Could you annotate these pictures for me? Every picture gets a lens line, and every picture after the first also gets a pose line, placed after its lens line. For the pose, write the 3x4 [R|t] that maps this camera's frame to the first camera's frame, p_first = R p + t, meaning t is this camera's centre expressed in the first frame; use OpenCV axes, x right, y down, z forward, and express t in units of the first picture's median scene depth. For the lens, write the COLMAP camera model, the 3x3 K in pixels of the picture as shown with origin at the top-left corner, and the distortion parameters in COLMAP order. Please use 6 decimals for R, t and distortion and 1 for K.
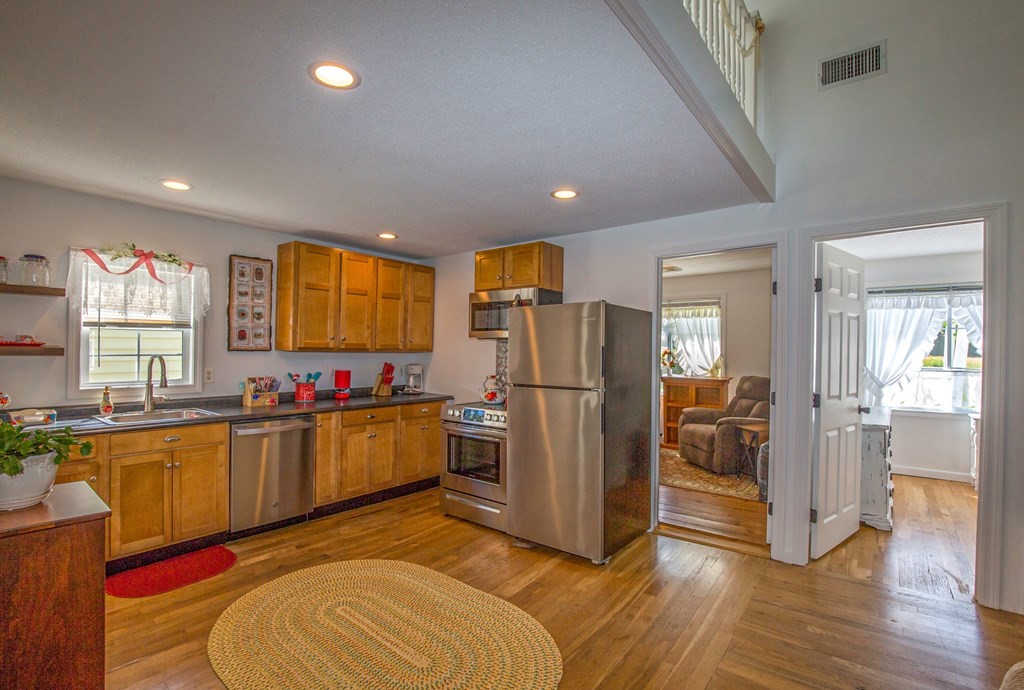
lens RADIAL K [[474.8, 0, 520.6], [0, 474.8, 348.2], [0, 0, 1]] dist [-0.025032, 0.000513]
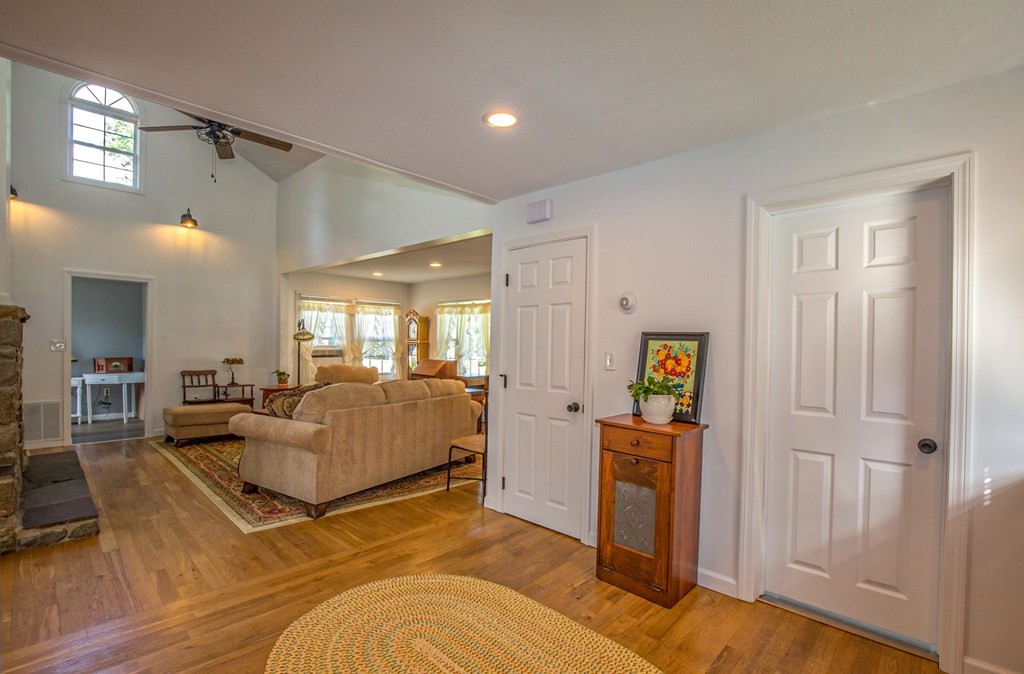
lens RADIAL K [[476.9, 0, 510.5], [0, 476.9, 351.5], [0, 0, 1]] dist [-0.038003, 0.006179]
pose [[-0.995605, -0.029451, 0.088905, -0.254739], [-0.028294, 0.999498, 0.014245, 0.021055], [-0.089280, 0.011667, -0.995938, 1.063081]]
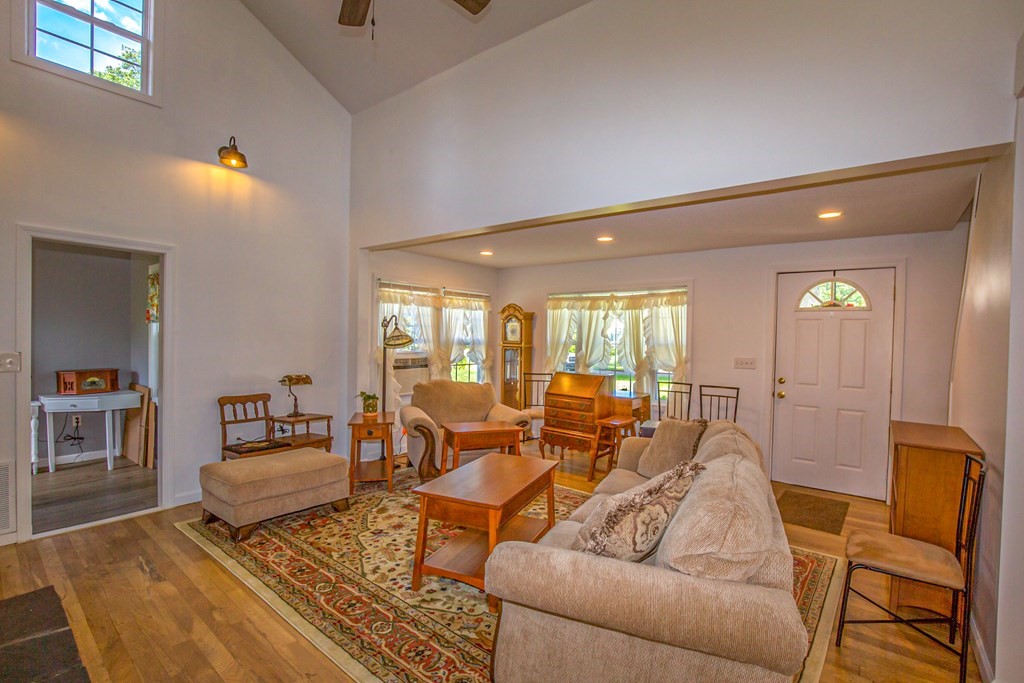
lens RADIAL K [[469.8, 0, 514.0], [0, 469.8, 345.9], [0, 0, 1]] dist [-0.034513, 0.006267]
pose [[-0.999499, -0.031626, 0.000859, 0.385618], [-0.031611, 0.999400, 0.014136, -0.001740], [-0.001306, 0.014102, -0.999900, 0.548214]]
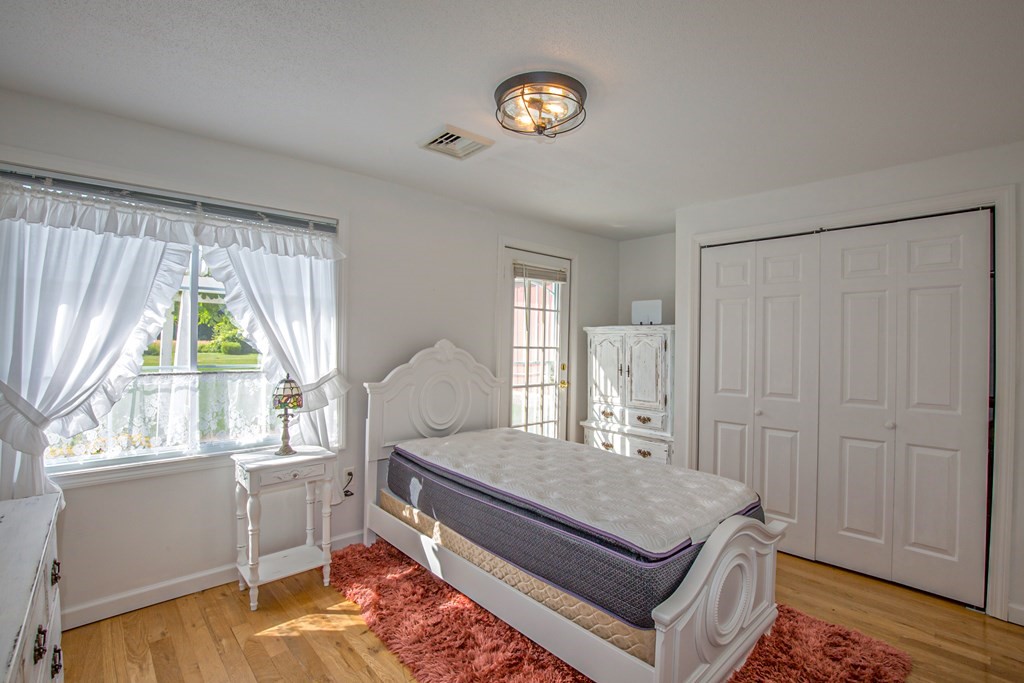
lens RADIAL K [[469.8, 0, 512.7], [0, 469.8, 343.6], [0, 0, 1]] dist [-0.034513, 0.006267]
pose [[0.151209, -0.011614, 0.988434, 0.610183], [-0.010033, 0.999861, 0.013283, 0.009508], [-0.988451, -0.011926, 0.151072, 0.740841]]
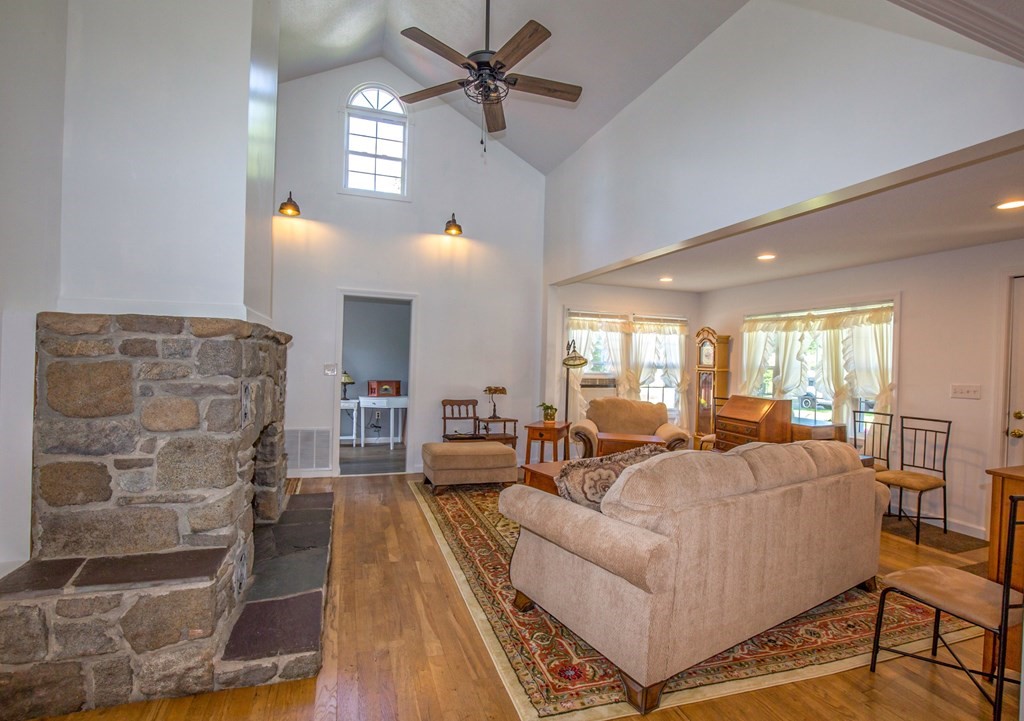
lens RADIAL K [[495.7, 0, 516.0], [0, 495.7, 362.8], [0, 0, 1]] dist [-0.028051, 0.001582]
pose [[-0.845832, -0.038619, 0.532050, 0.043000], [-0.041451, 0.999119, 0.006625, 0.012982], [-0.531837, -0.016450, -0.846687, 0.699104]]
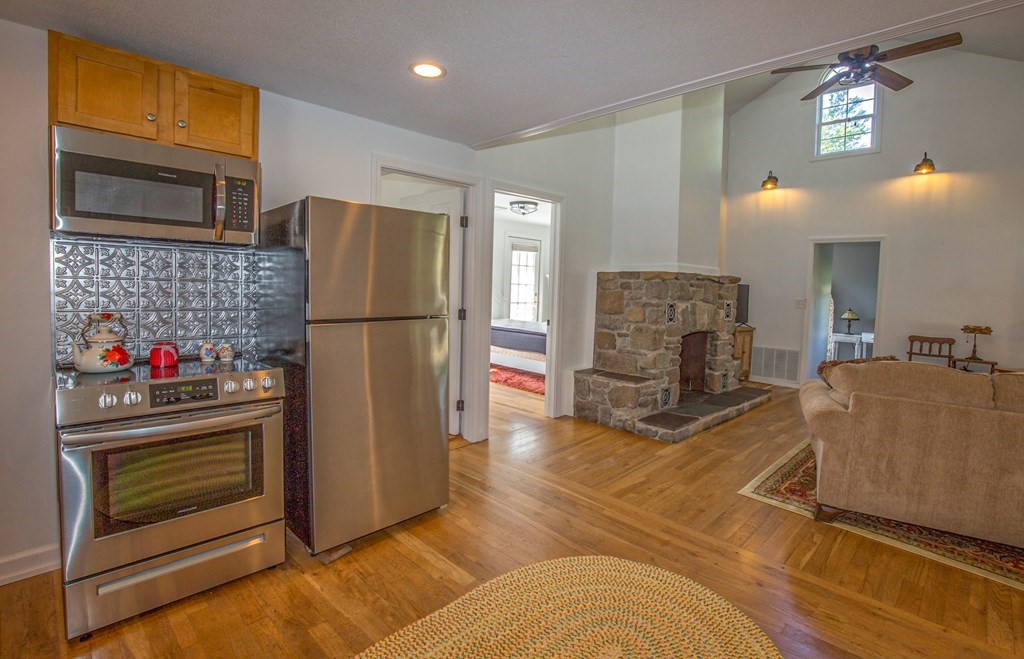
lens RADIAL K [[481.8, 0, 532.8], [0, 481.8, 309.8], [0, 0, 1]] dist [-0.023043, 0.001397]
pose [[0.094189, -0.058715, 0.993821, -0.556826], [-0.033121, 0.997522, 0.062072, 0.010616], [-0.995003, -0.038763, 0.092010, 0.589872]]
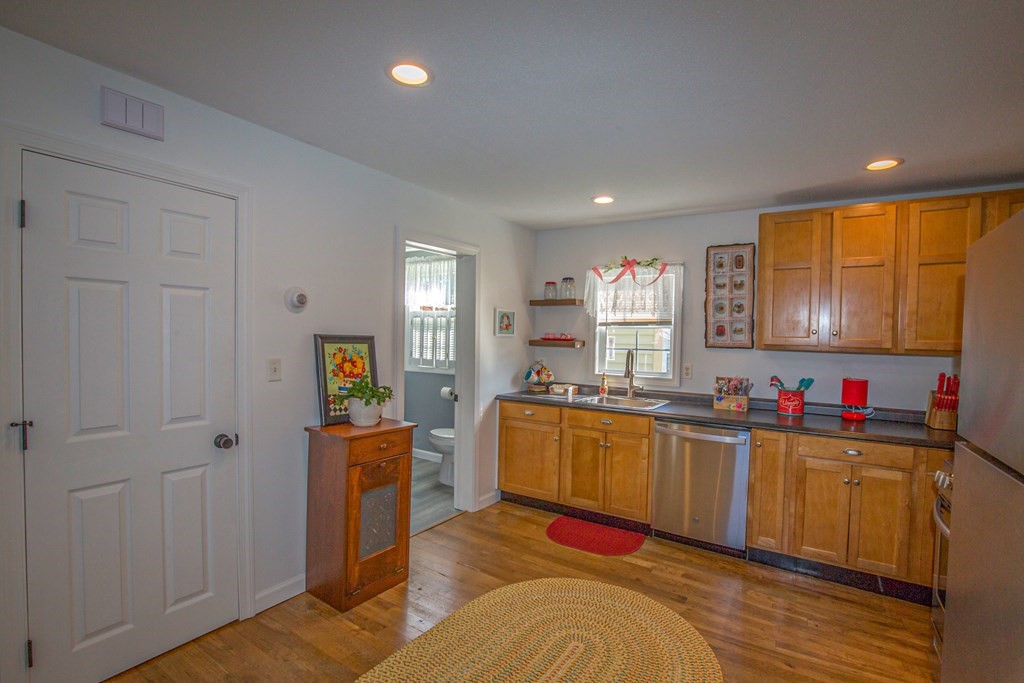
lens RADIAL K [[469.8, 0, 515.7], [0, 469.8, 345.3], [0, 0, 1]] dist [-0.034513, 0.006267]
pose [[0.095729, 0.008935, -0.995367, 0.293741], [-0.017354, 0.999823, 0.007306, 0.001178], [0.995256, 0.016575, 0.095867, 0.523505]]
